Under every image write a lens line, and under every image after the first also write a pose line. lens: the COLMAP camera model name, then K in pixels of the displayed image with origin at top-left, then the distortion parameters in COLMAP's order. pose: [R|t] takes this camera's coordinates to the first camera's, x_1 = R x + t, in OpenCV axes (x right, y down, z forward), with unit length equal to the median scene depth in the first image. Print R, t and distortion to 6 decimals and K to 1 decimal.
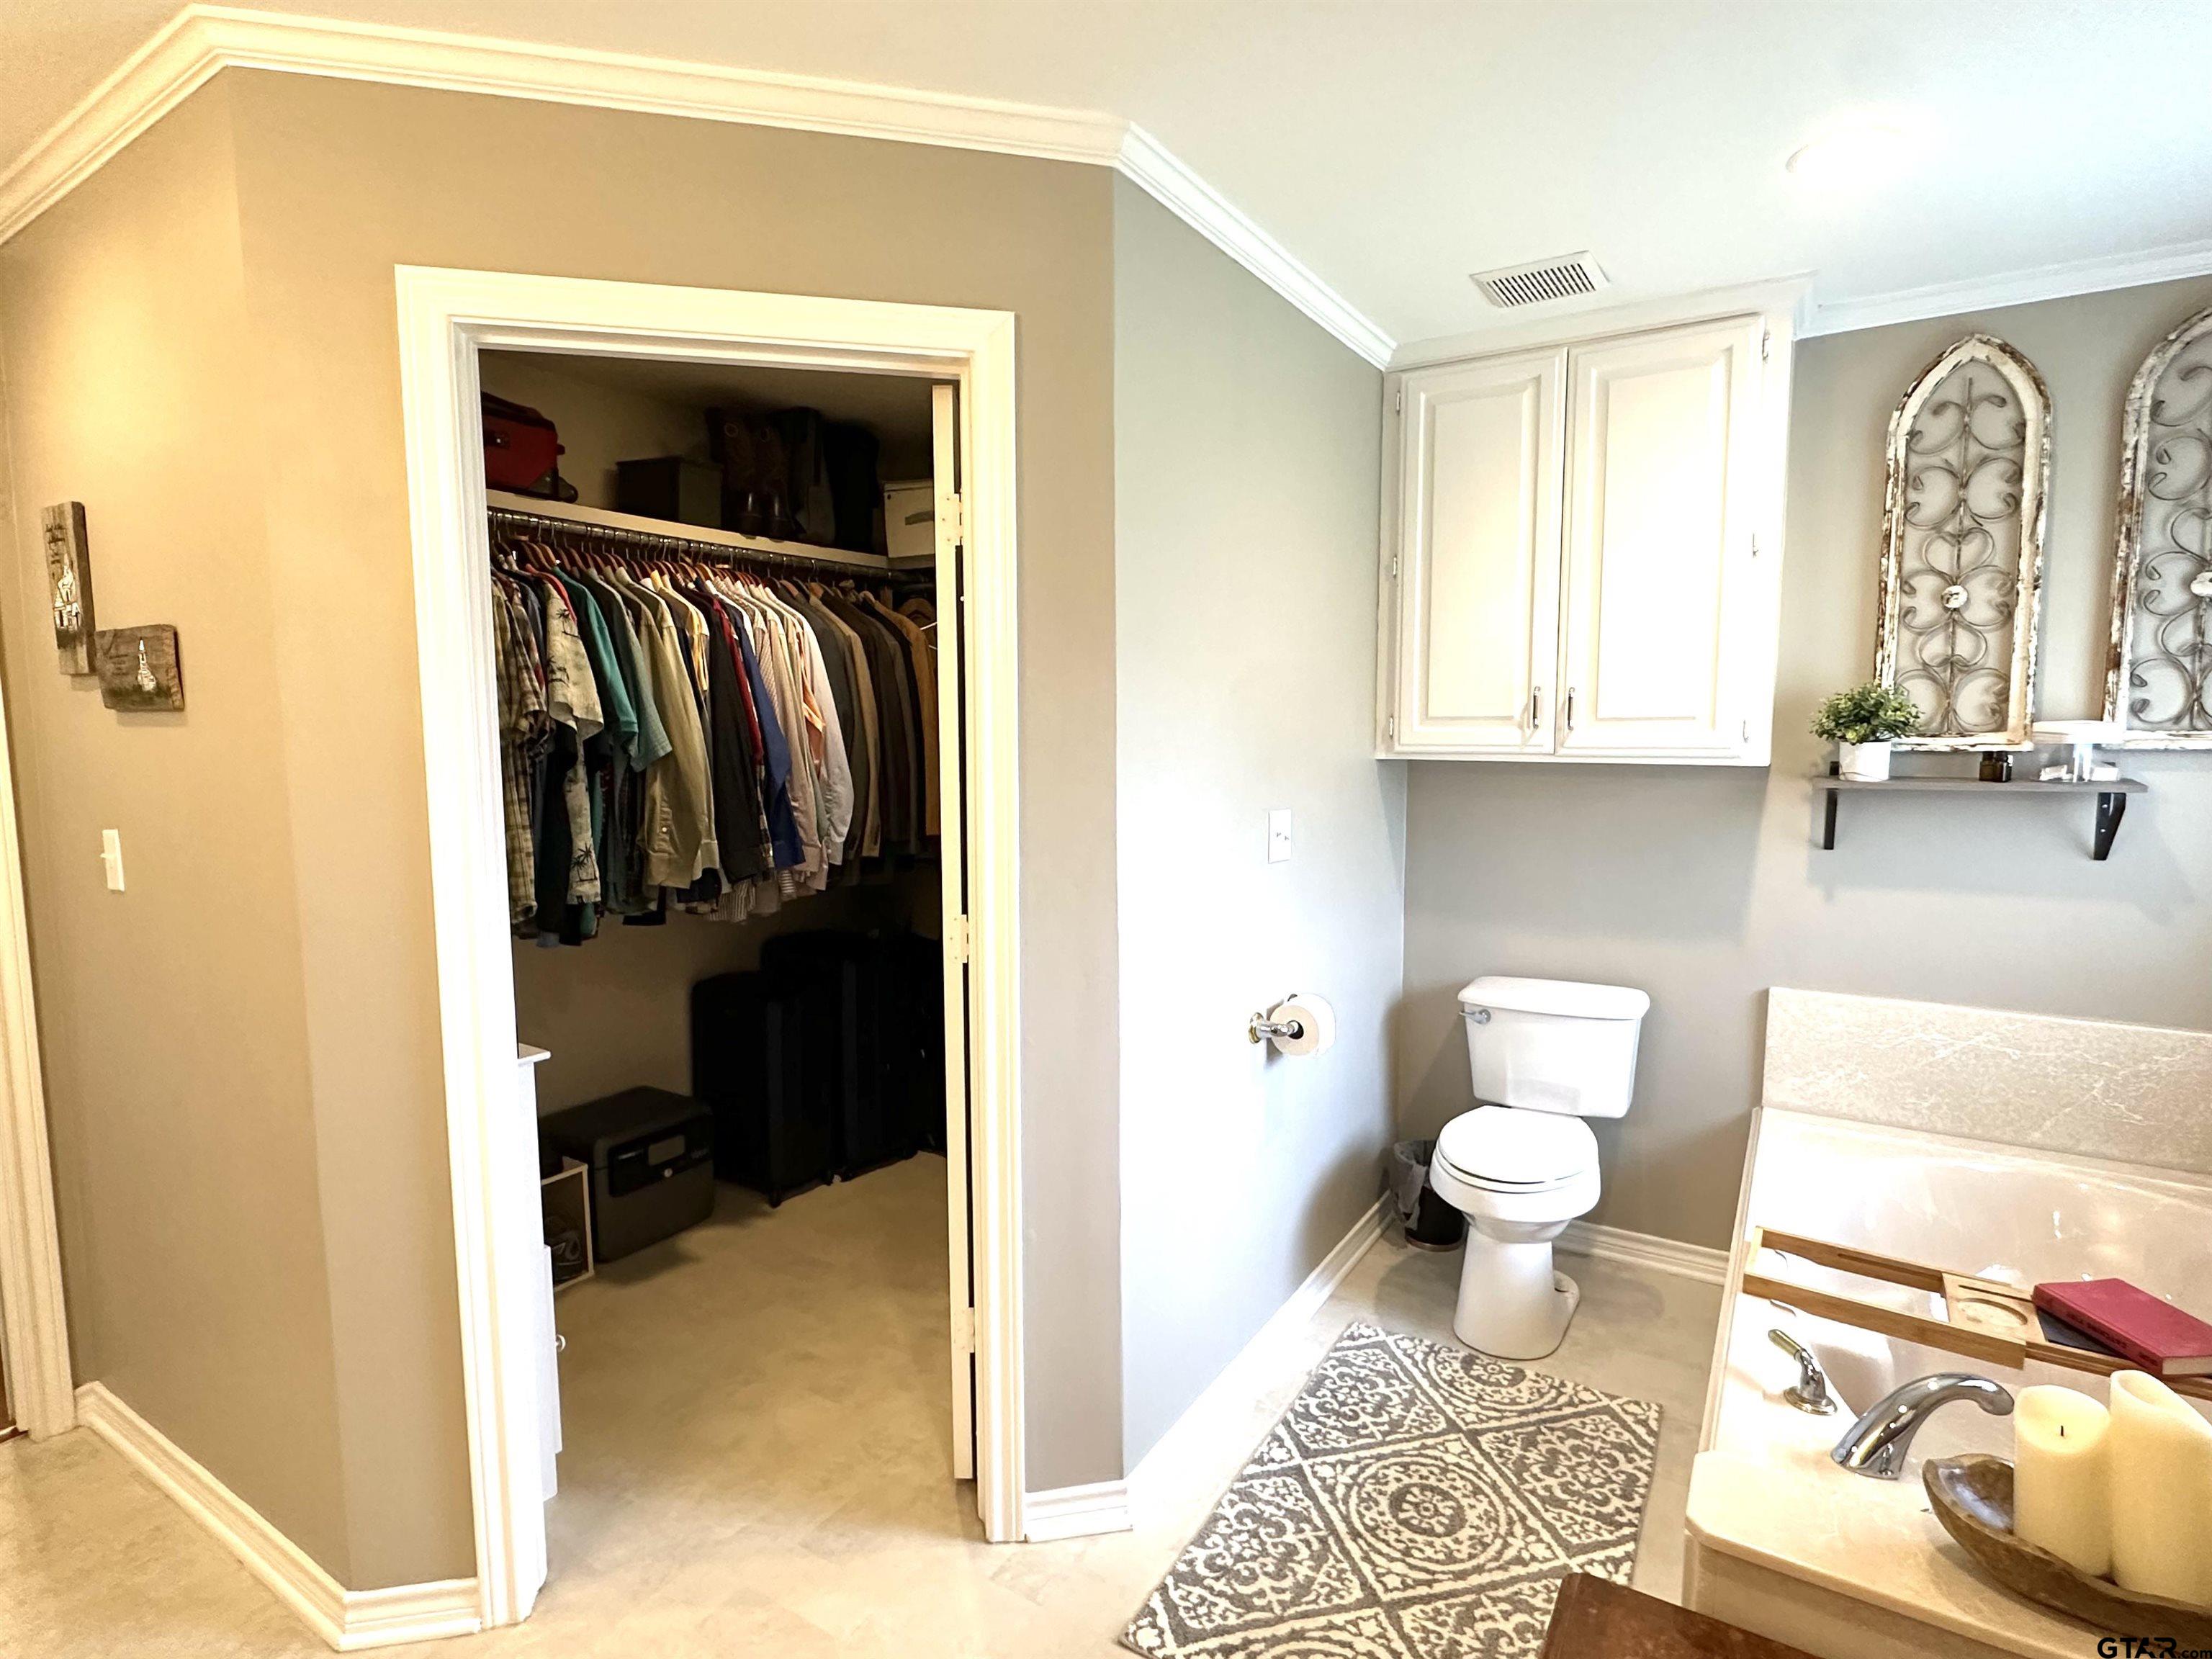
lens RADIAL K [[1157.6, 0, 1106.0], [0, 1157.6, 829.5], [0, 0, 1]] dist [0.000482, -0.000122]
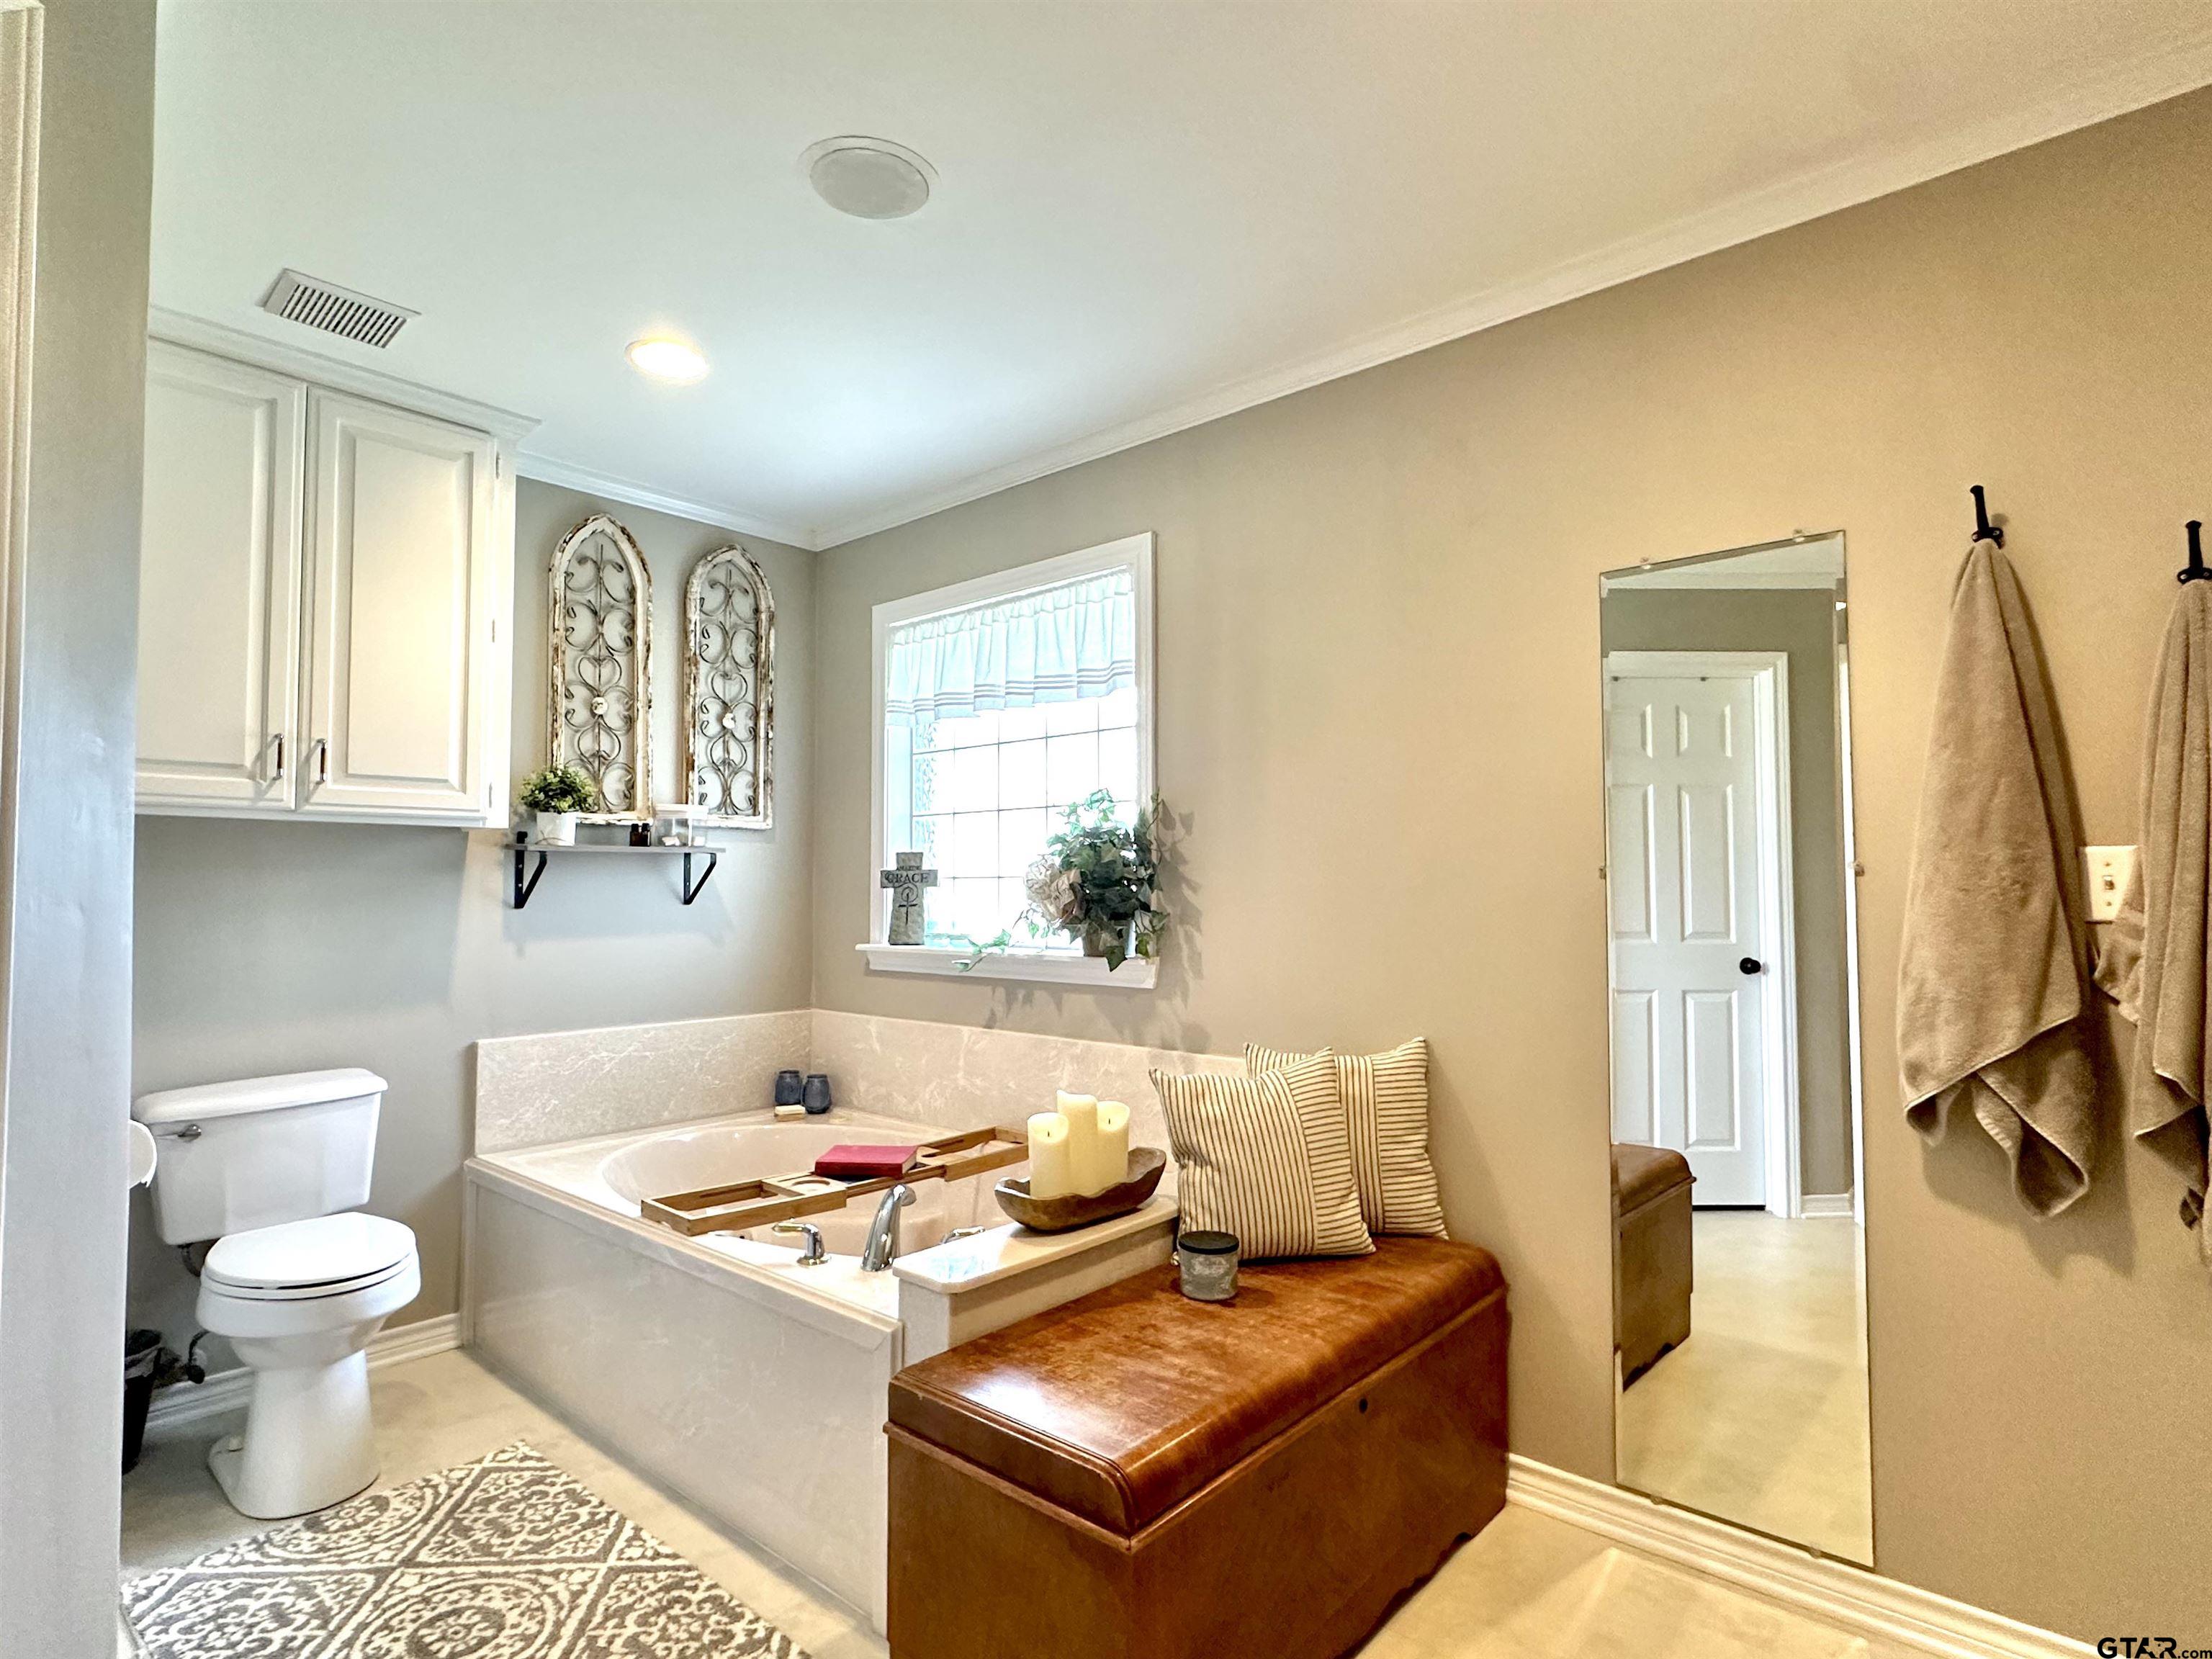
lens RADIAL K [[1157.6, 0, 1106.0], [0, 1157.6, 829.5], [0, 0, 1]] dist [0.000482, -0.000122]
pose [[0.145438, 0.057129, 0.987717, -0.468442], [0.099711, 0.992402, -0.072082, 0.088490], [-0.984330, 0.108970, 0.138637, 0.291168]]
